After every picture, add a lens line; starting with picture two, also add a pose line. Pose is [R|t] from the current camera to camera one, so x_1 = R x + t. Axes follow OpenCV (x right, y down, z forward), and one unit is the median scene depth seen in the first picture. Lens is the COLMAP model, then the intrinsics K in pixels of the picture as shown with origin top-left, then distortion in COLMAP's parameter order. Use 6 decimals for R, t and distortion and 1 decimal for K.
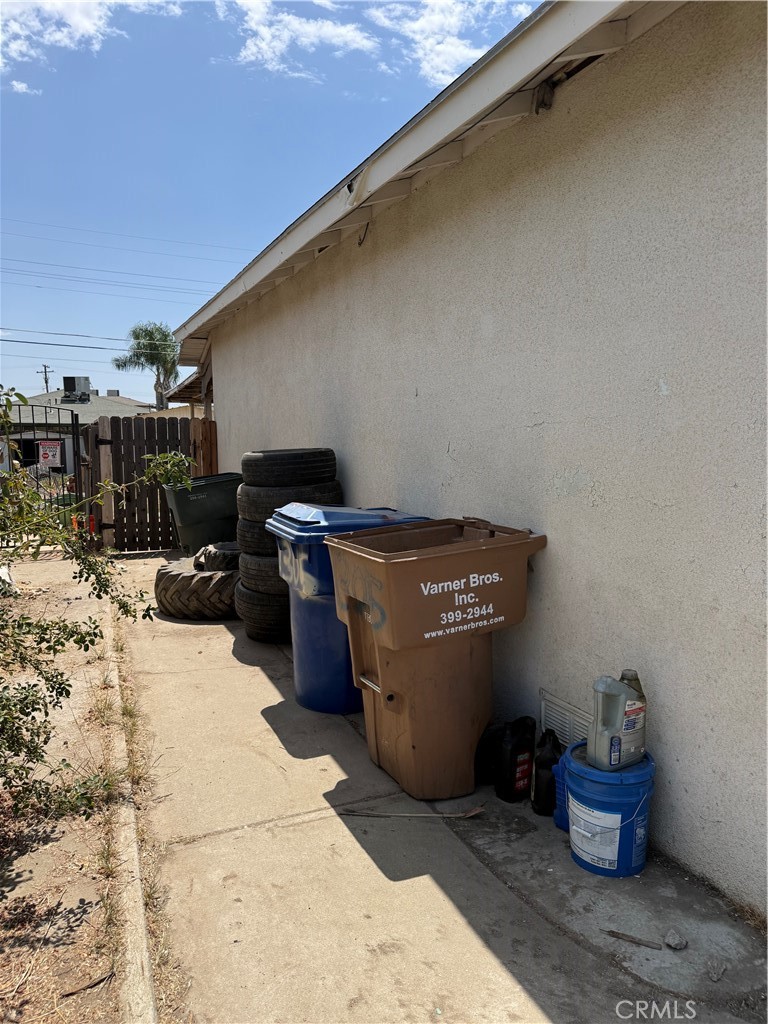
lens RADIAL K [[710.6, 0, 382.9], [0, 710.6, 513.3], [0, 0, 1]] dist [0.047773, -0.026737]
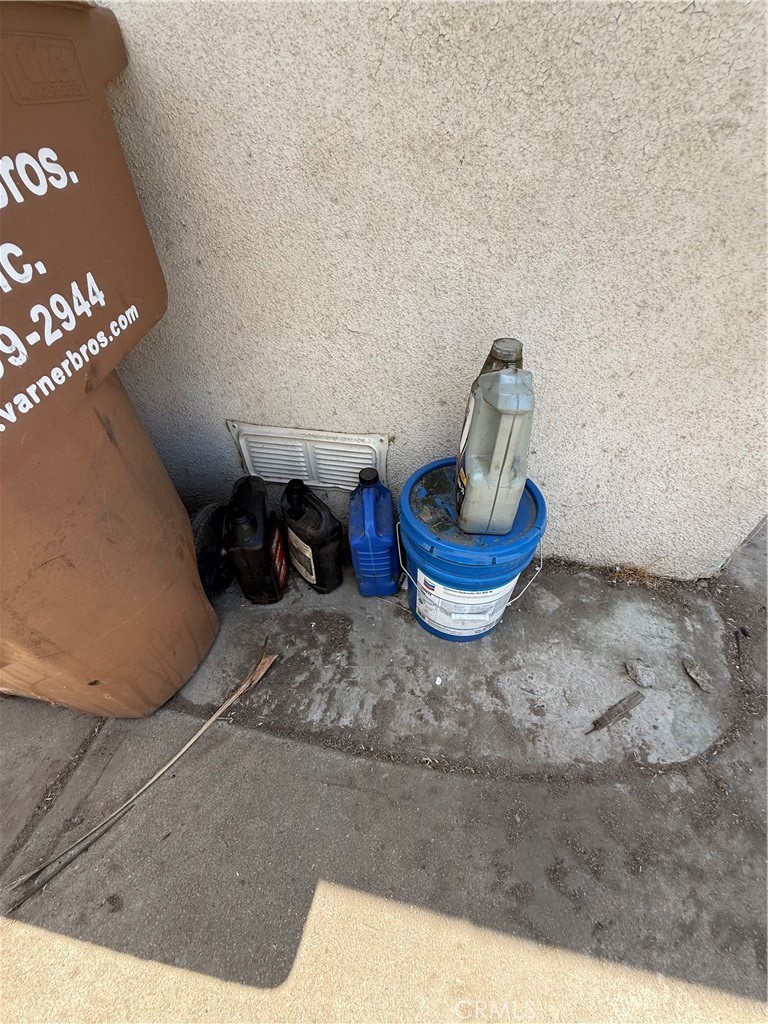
lens RADIAL K [[410.7, 0, 382.5], [0, 410.7, 506.9], [0, 0, 1]] dist [-0.000996, 0.000481]
pose [[0.574718, -0.569485, 0.587696, 0.060456], [0.095857, 0.760049, 0.642757, 0.103924], [-0.812718, -0.313069, 0.491403, 0.792336]]
